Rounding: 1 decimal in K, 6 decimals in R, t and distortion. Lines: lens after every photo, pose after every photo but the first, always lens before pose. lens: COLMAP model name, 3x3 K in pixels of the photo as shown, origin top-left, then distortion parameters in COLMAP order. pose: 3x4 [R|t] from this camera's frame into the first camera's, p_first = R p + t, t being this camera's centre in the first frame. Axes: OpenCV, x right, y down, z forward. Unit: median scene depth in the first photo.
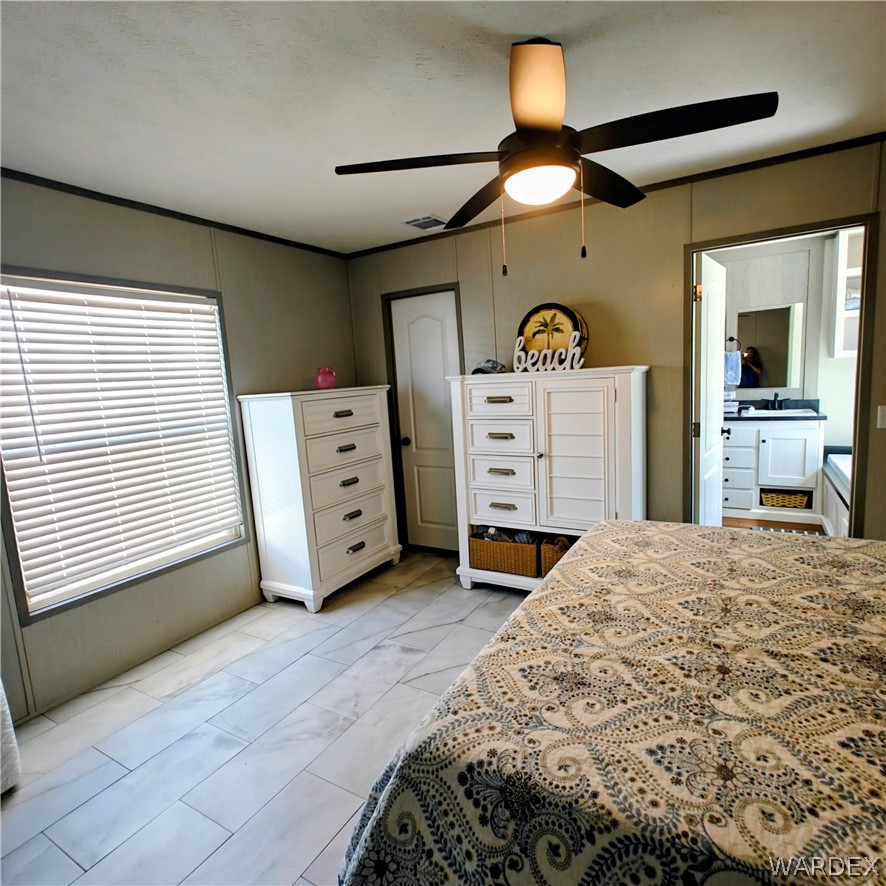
lens RADIAL K [[516.8, 0, 443.0], [0, 516.8, 443.0], [0, 0, 1]] dist [0.000302, 0.001015]
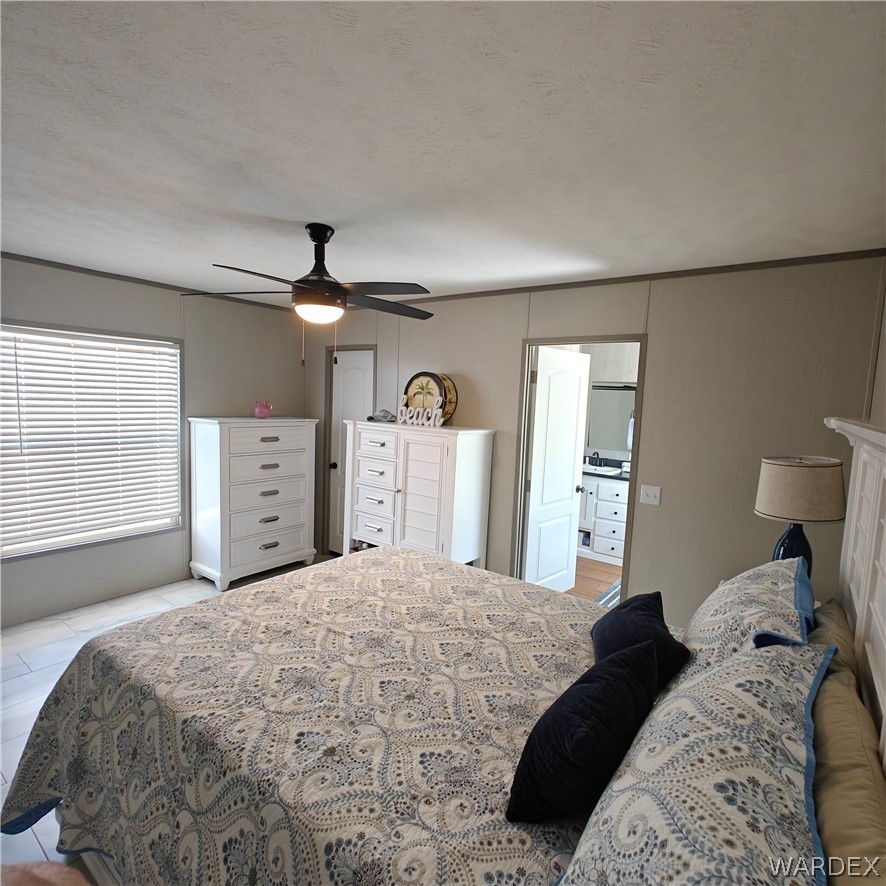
lens RADIAL K [[503.4, 0, 443.0], [0, 503.4, 443.0], [0, 0, 1]] dist [-0.000264, 0.001536]
pose [[0.988169, 0.112438, -0.104304, 0.396401], [-0.116278, 0.992718, -0.031472, -0.064002], [0.100006, 0.043228, 0.994047, -0.212308]]
